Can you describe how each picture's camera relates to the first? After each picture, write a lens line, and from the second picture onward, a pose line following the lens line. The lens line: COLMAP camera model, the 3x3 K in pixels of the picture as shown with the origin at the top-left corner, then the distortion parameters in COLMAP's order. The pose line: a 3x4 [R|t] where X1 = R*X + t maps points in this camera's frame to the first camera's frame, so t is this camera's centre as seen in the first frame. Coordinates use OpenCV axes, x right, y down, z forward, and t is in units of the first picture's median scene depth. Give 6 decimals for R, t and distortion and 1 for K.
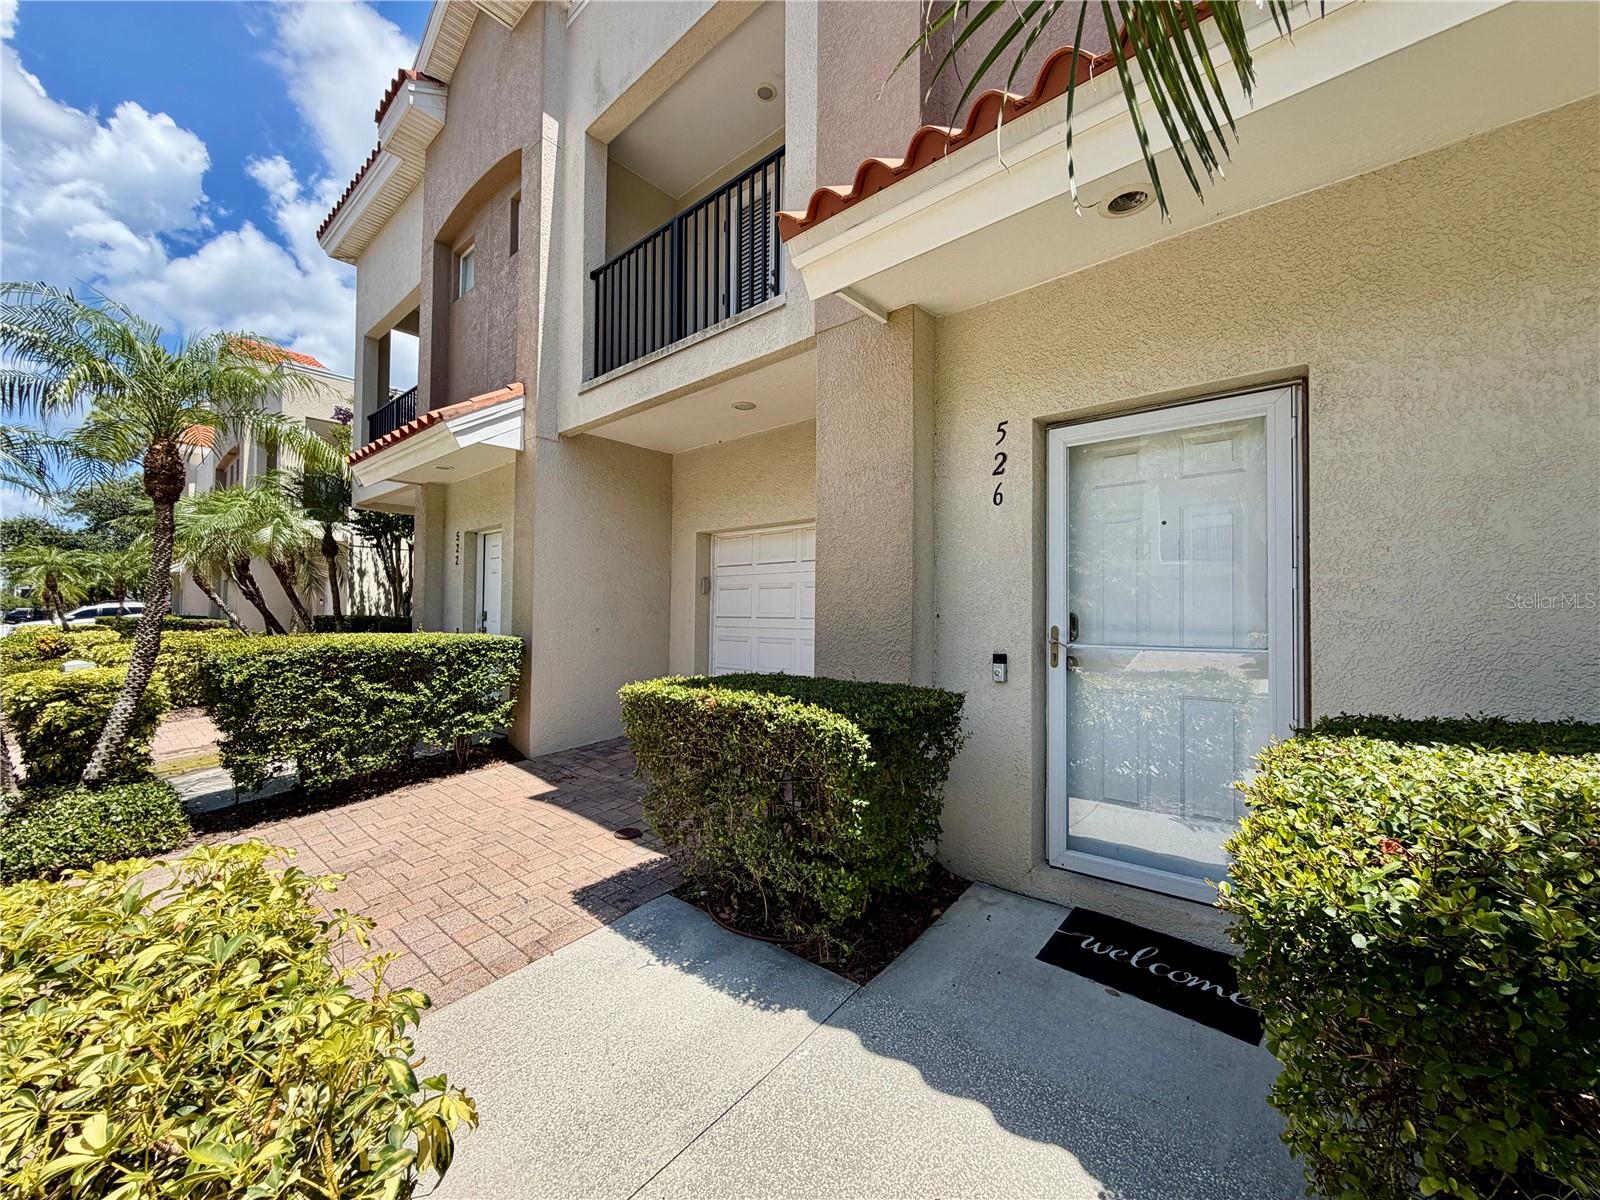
lens RADIAL K [[631.7, 0, 800.9], [0, 631.7, 601.5], [0, 0, 1]] dist [-0.000681, -0.000360]
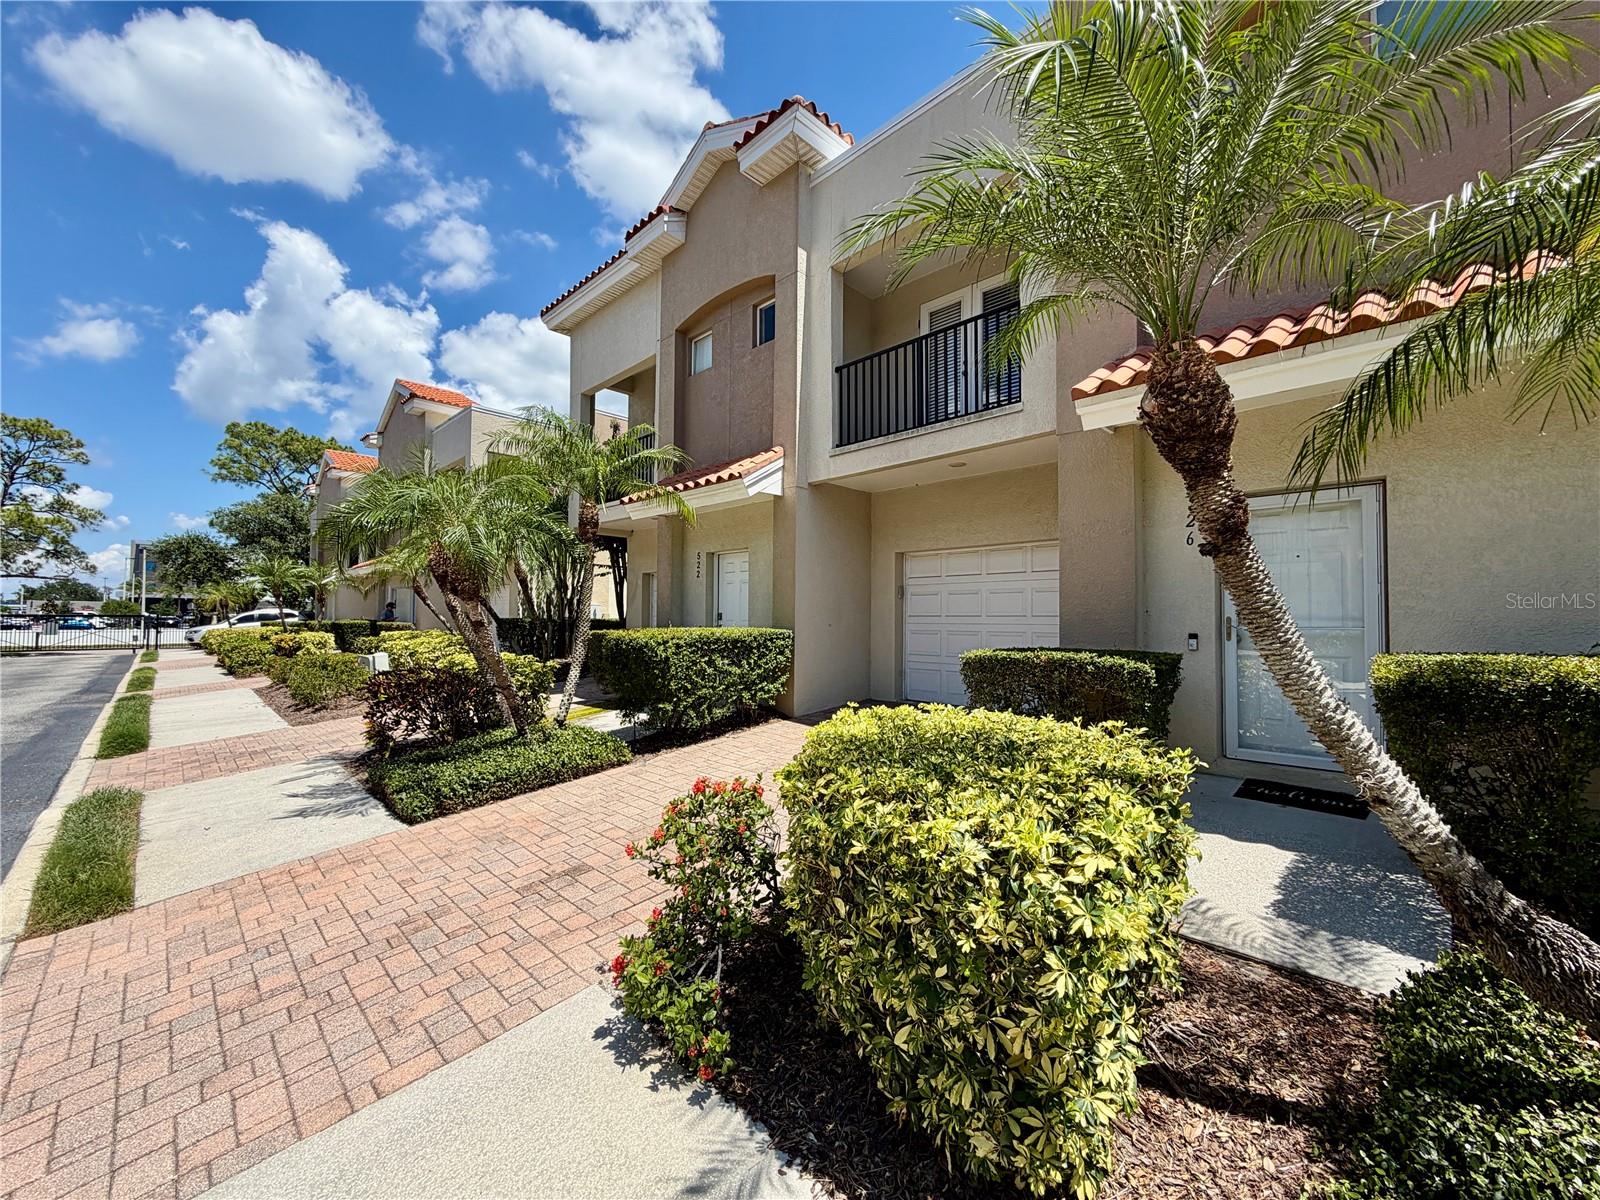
lens RADIAL K [[631.7, 0, 799.8], [0, 631.7, 601.2], [0, 0, 1]] dist [-0.000681, -0.000360]
pose [[0.998624, -0.005419, -0.052155, -0.364339], [0.005089, 0.999966, -0.006452, 0.001677], [0.052188, 0.006178, 0.998618, -0.416885]]
